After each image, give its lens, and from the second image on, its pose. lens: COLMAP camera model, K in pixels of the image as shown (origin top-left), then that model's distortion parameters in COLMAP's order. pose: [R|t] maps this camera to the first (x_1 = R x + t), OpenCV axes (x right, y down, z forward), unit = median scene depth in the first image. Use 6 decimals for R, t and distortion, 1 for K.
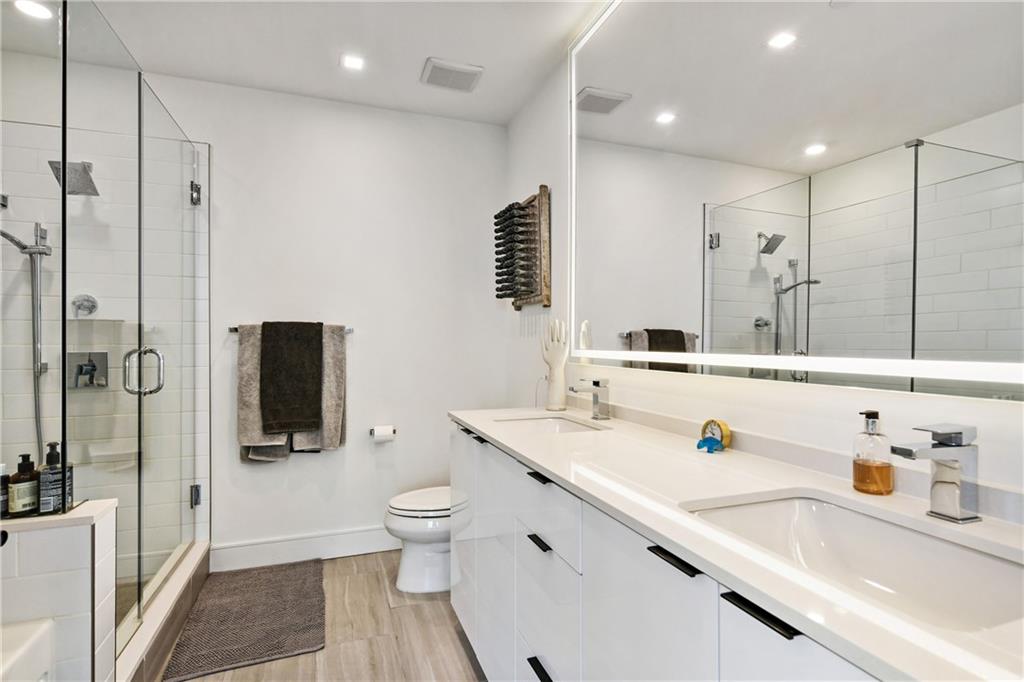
lens RADIAL K [[498.2, 0, 512.0], [0, 498.2, 341.0], [0, 0, 1]] dist [0.002341, 0.001185]
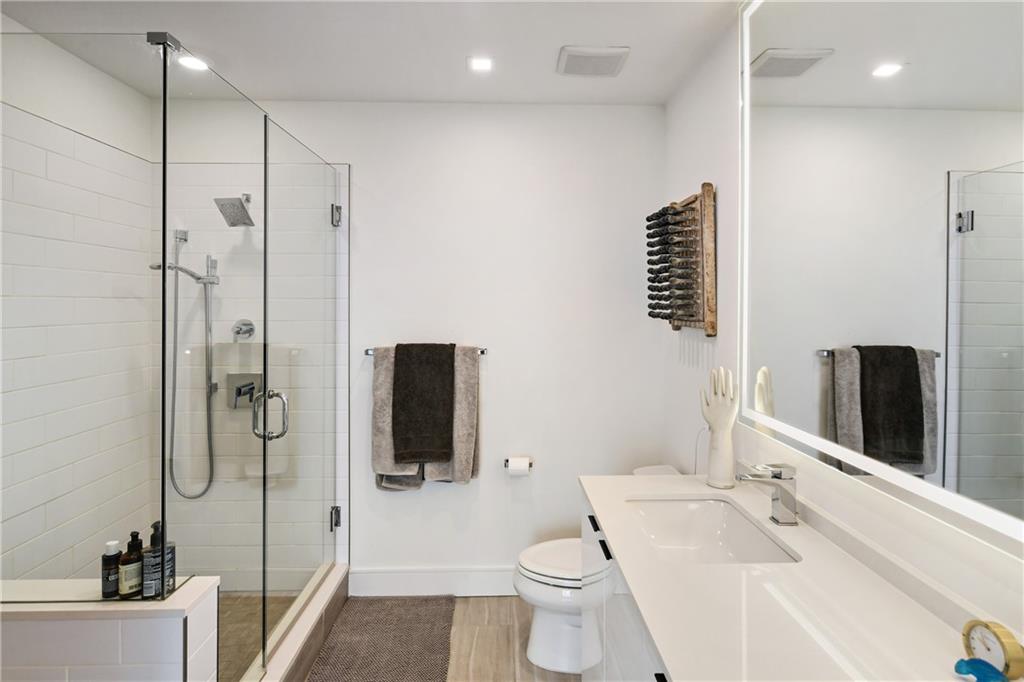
lens RADIAL K [[527.6, 0, 514.0], [0, 527.6, 313.6], [0, 0, 1]] dist [0.000434, -0.000088]
pose [[0.951044, 0.002286, -0.309047, 0.029873], [-0.004621, 0.999966, -0.006823, -0.094154], [0.309021, 0.007917, 0.951022, 0.107049]]
